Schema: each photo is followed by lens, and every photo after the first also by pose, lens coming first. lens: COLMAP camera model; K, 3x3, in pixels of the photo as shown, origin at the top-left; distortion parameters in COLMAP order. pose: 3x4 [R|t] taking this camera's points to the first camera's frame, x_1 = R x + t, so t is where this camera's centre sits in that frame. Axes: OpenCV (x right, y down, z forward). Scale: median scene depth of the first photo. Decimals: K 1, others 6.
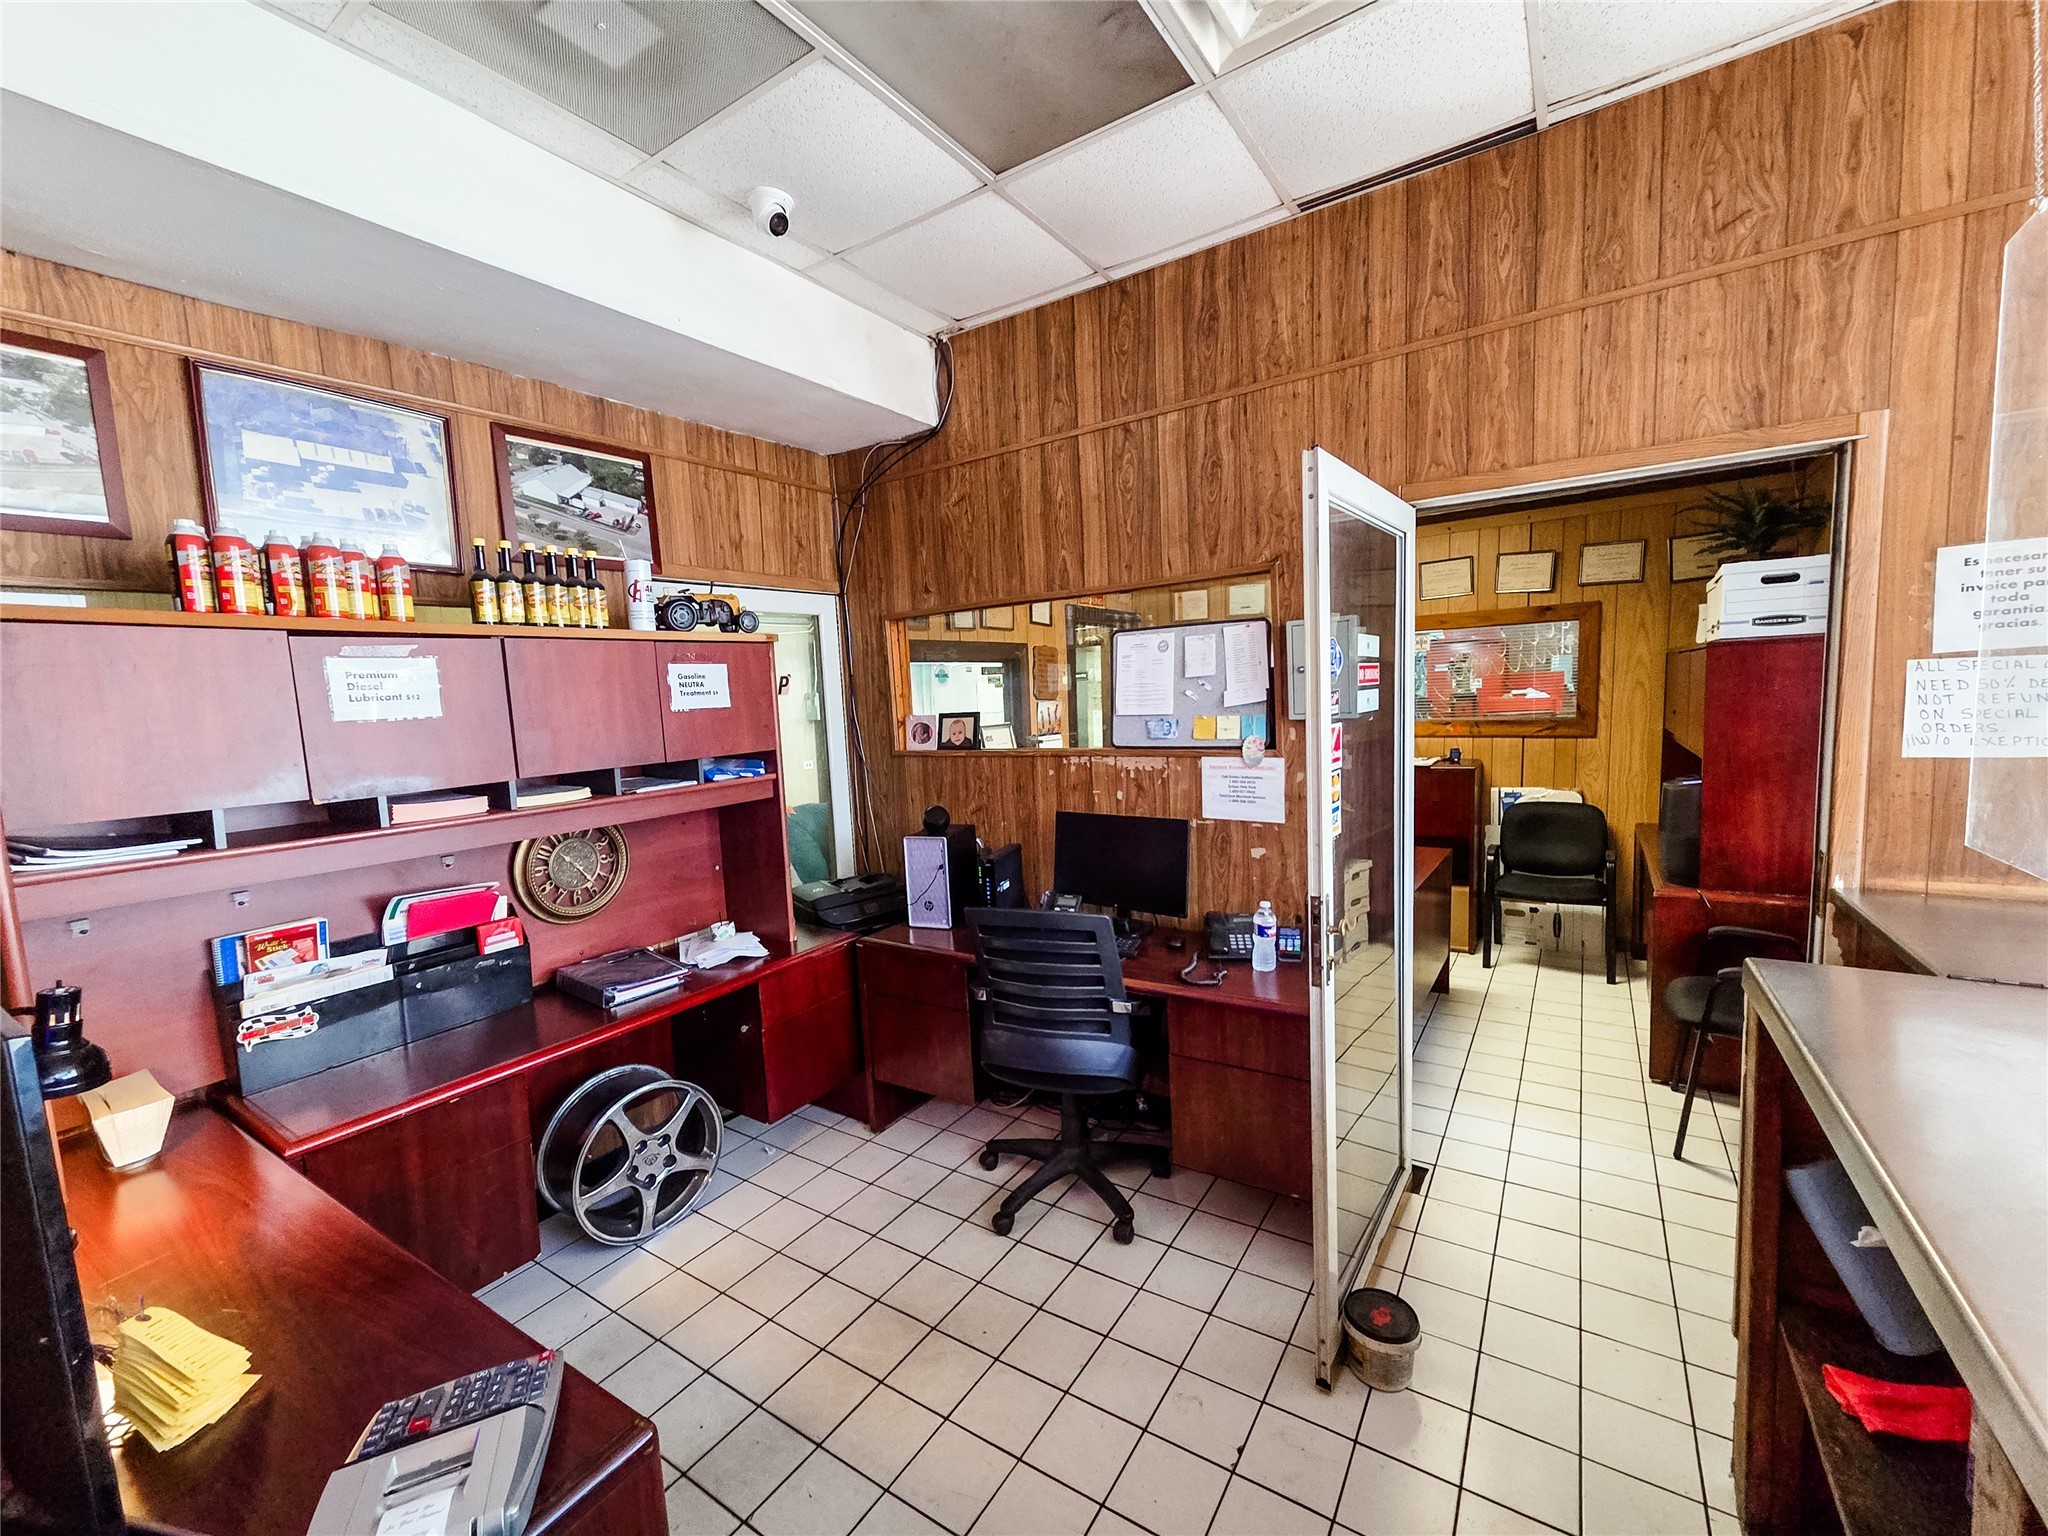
lens RADIAL K [[836.9, 0, 1016.5], [0, 836.9, 773.4], [0, 0, 1]] dist [-0.000522, -0.000704]
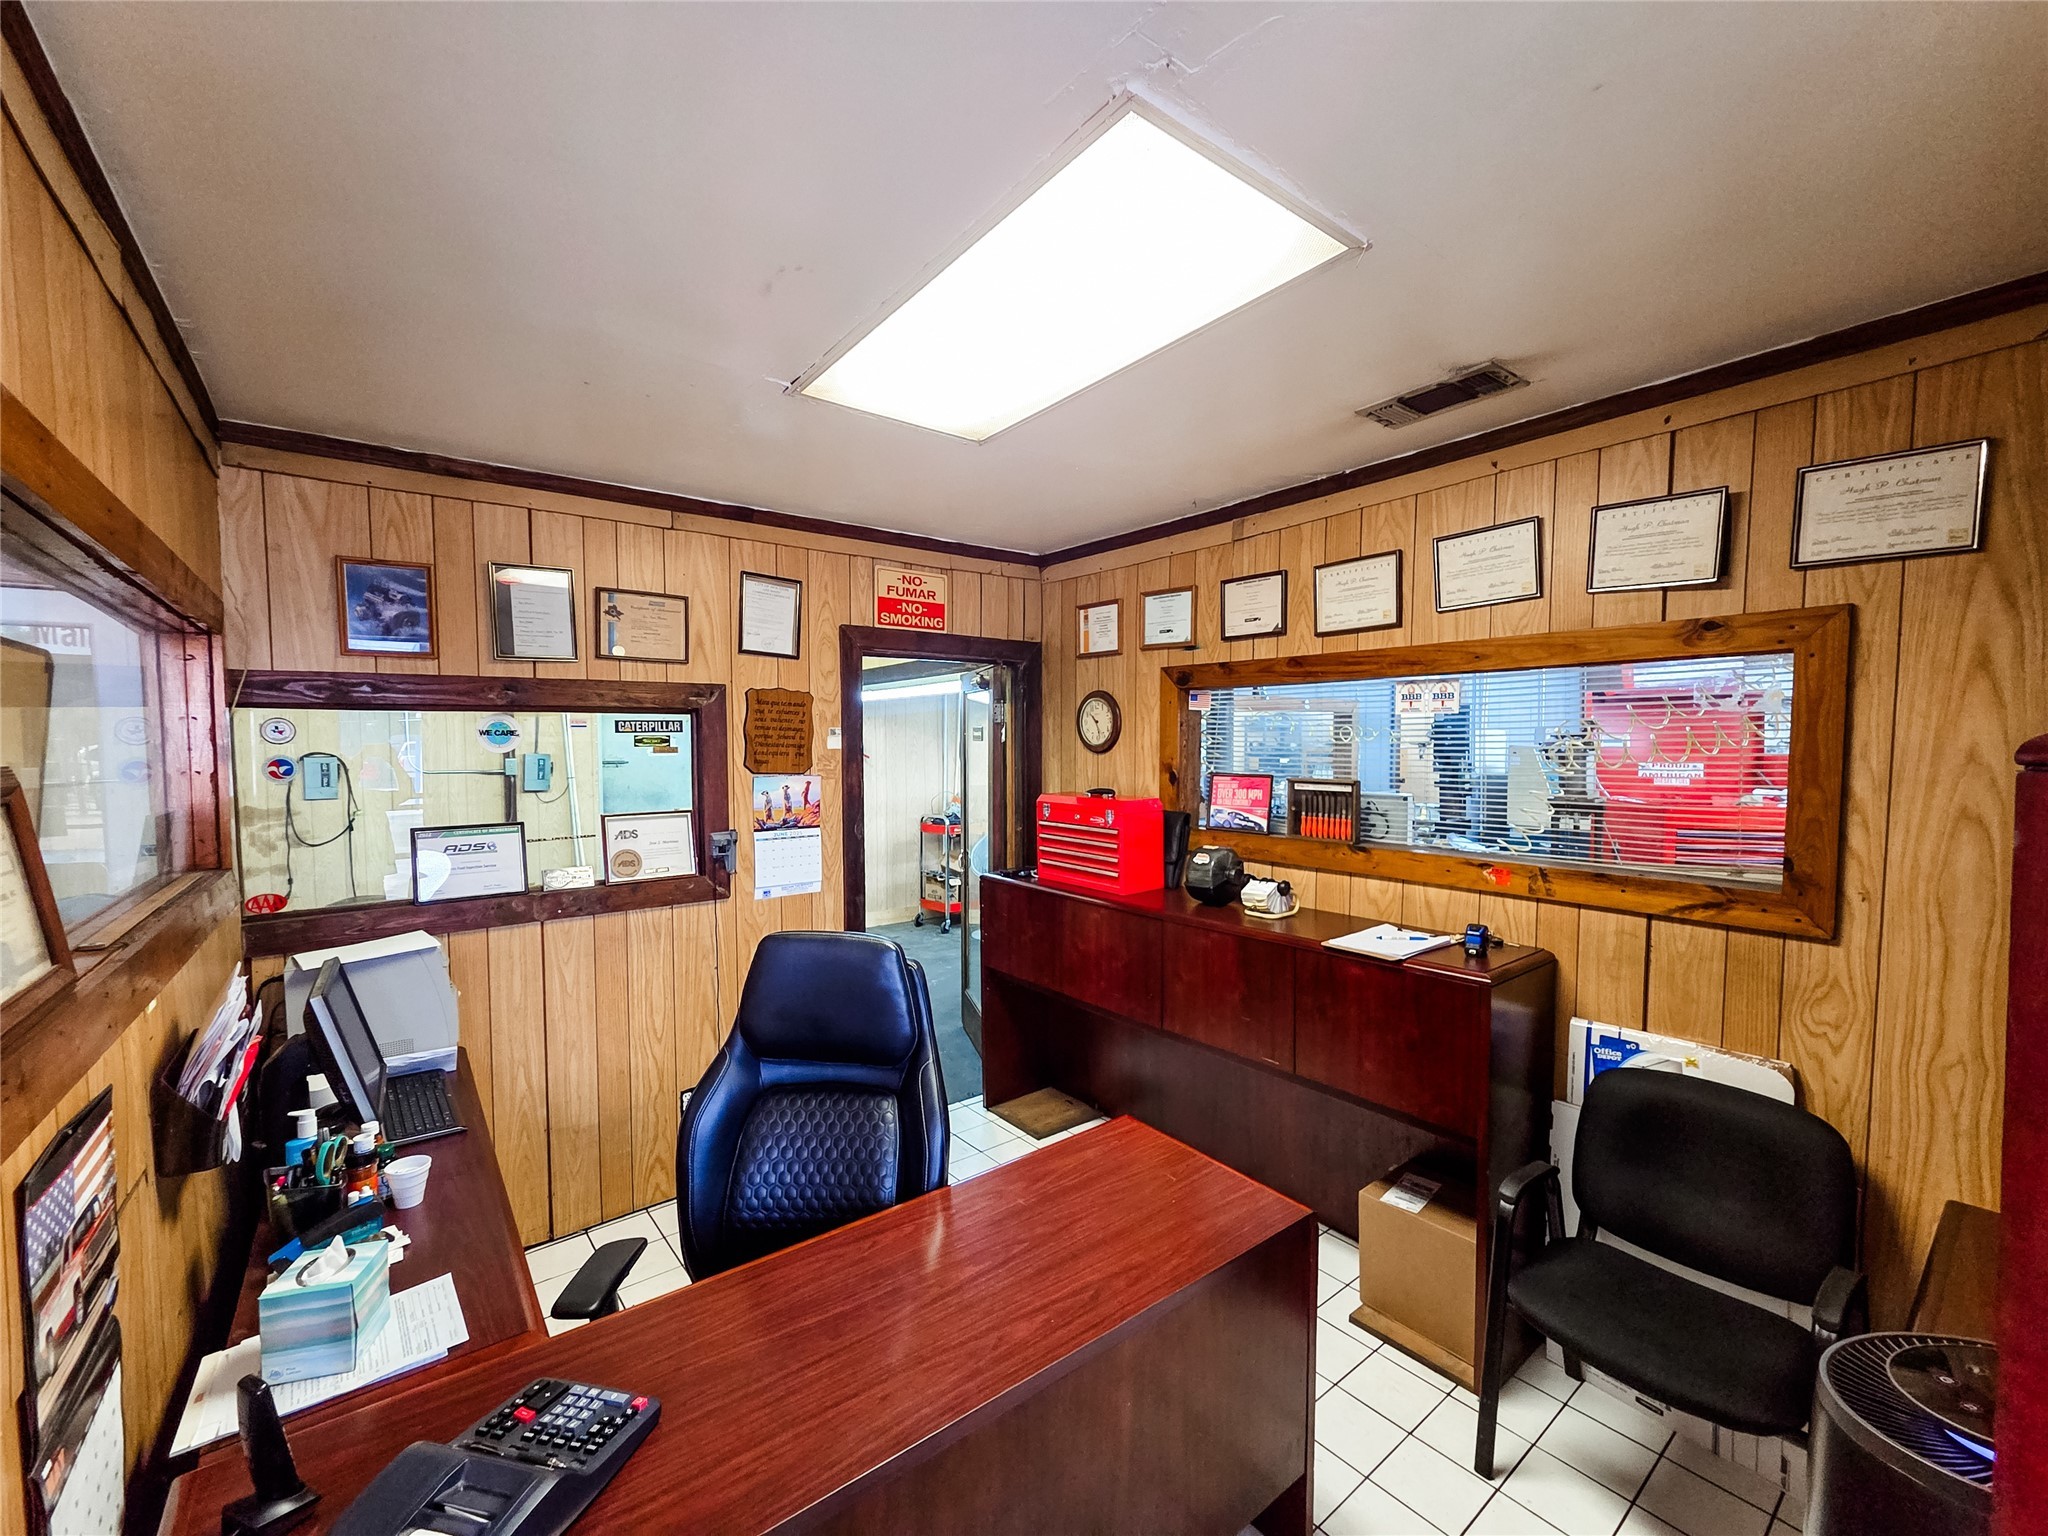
lens RADIAL K [[836.9, 0, 1016.5], [0, 836.9, 773.4], [0, 0, 1]] dist [-0.000522, -0.000704]
pose [[0.950441, 0.050504, -0.306774, 0.904792], [-0.065818, 0.997039, -0.039775, -0.169655], [0.303857, 0.057995, 0.950951, 1.025205]]
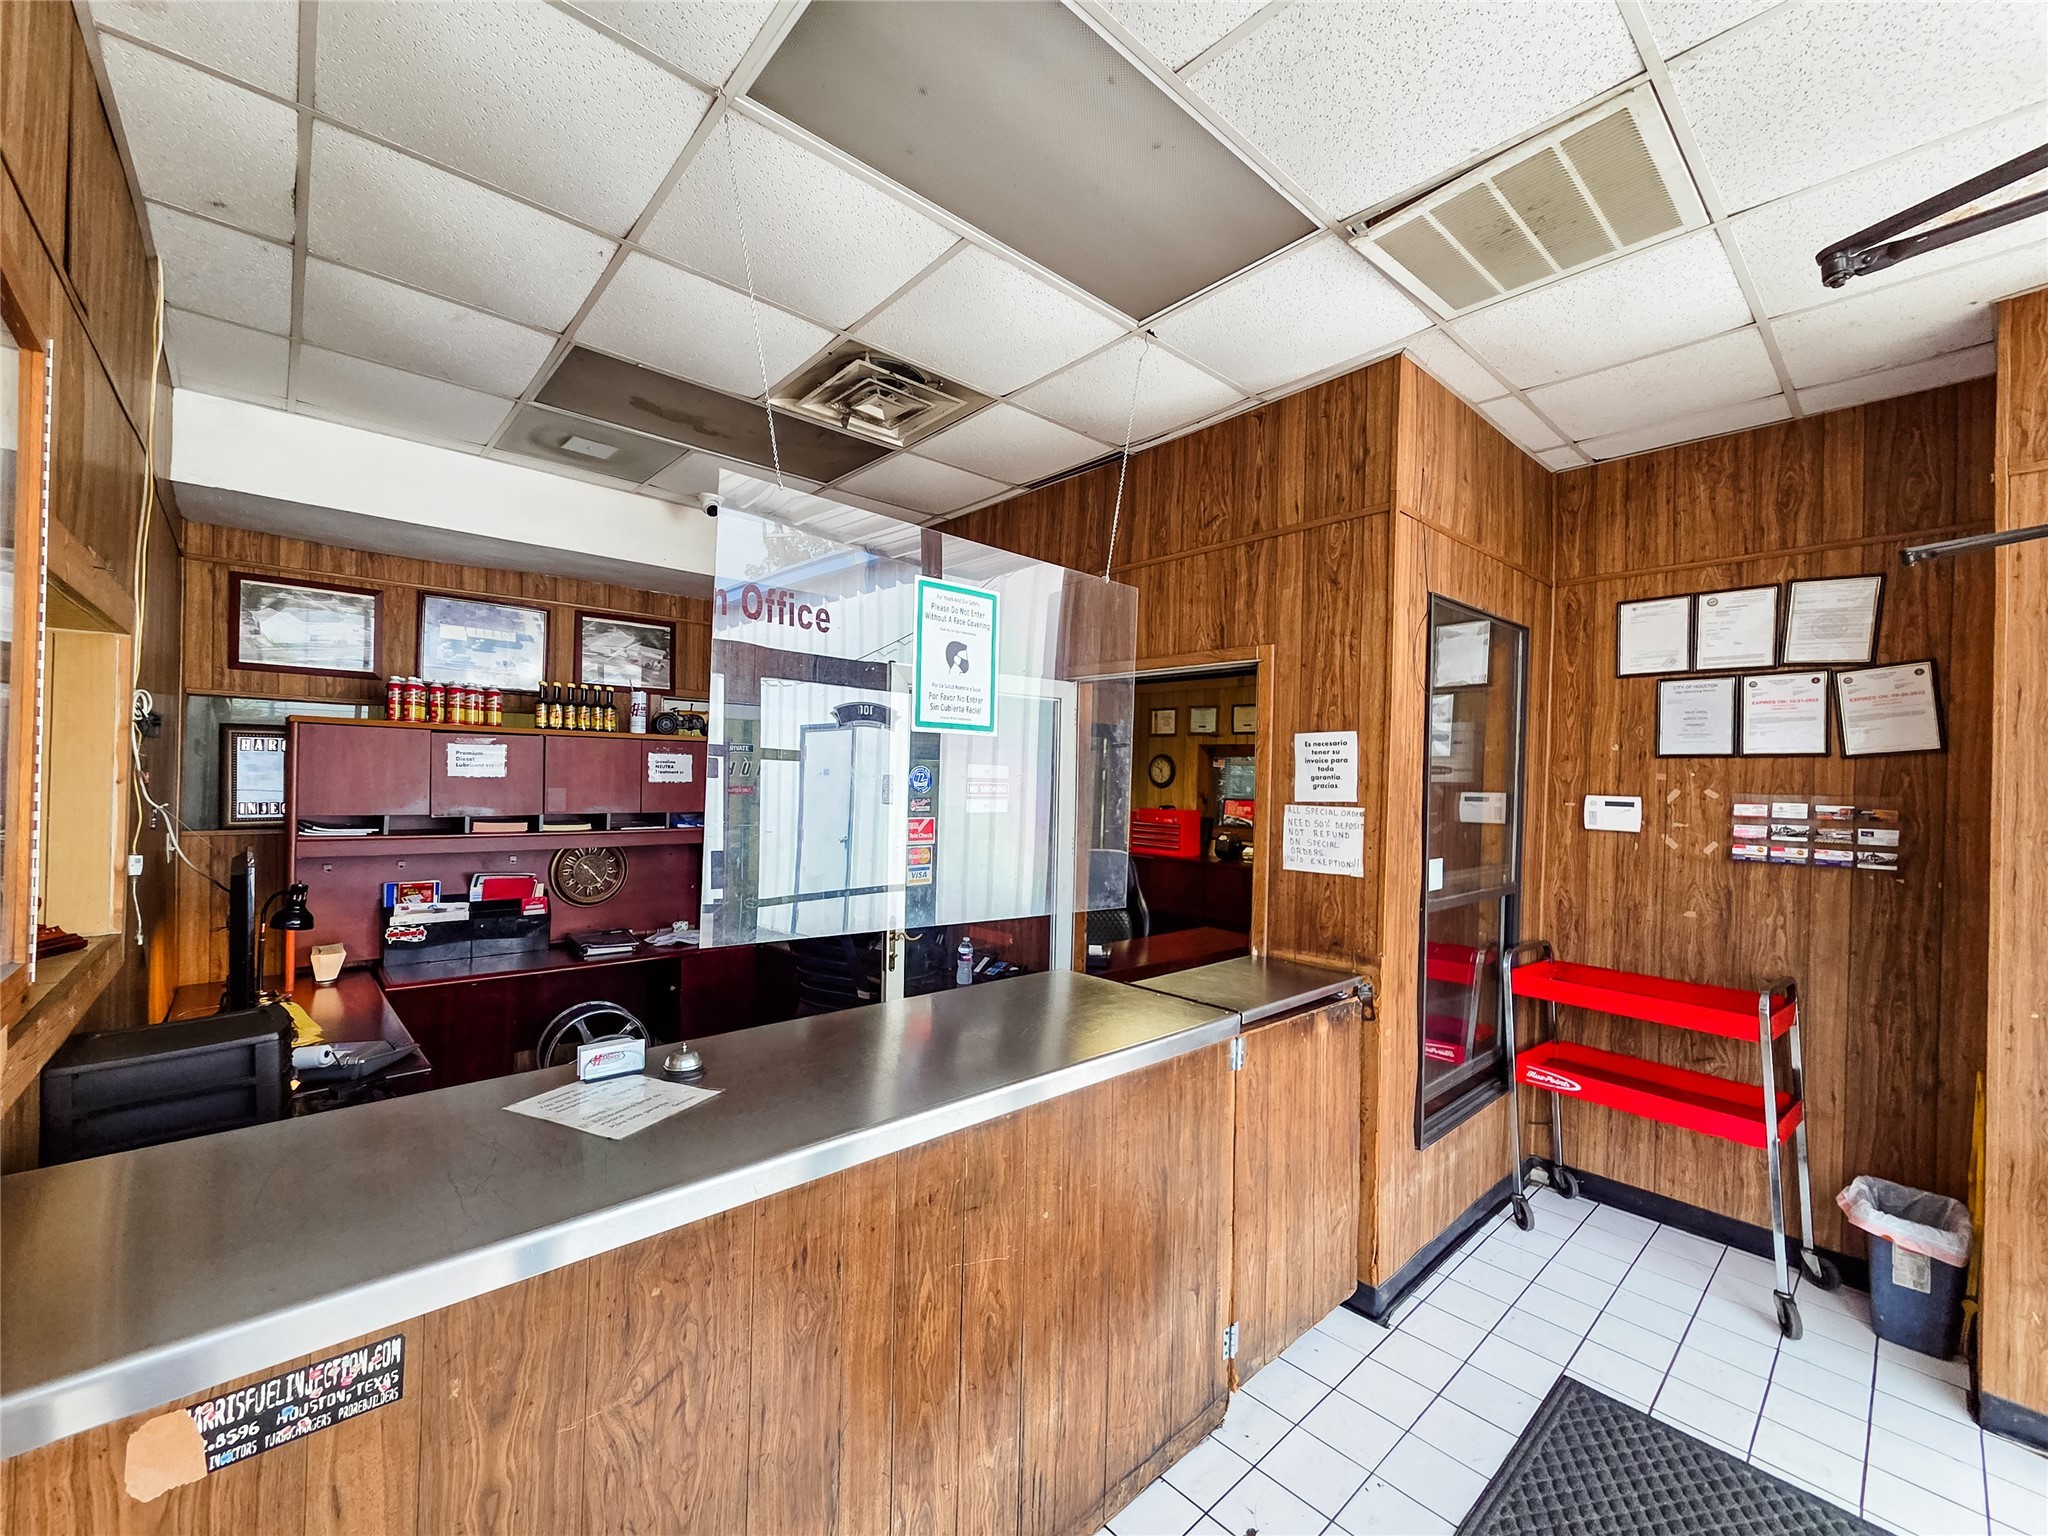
lens RADIAL K [[836.9, 0, 1016.5], [0, 836.9, 773.4], [0, 0, 1]] dist [-0.000522, -0.000704]
pose [[0.968582, 0.065714, -0.239857, 0.774276], [-0.089699, 0.991851, -0.090477, -0.008546], [0.231956, 0.109149, 0.966583, -0.479659]]
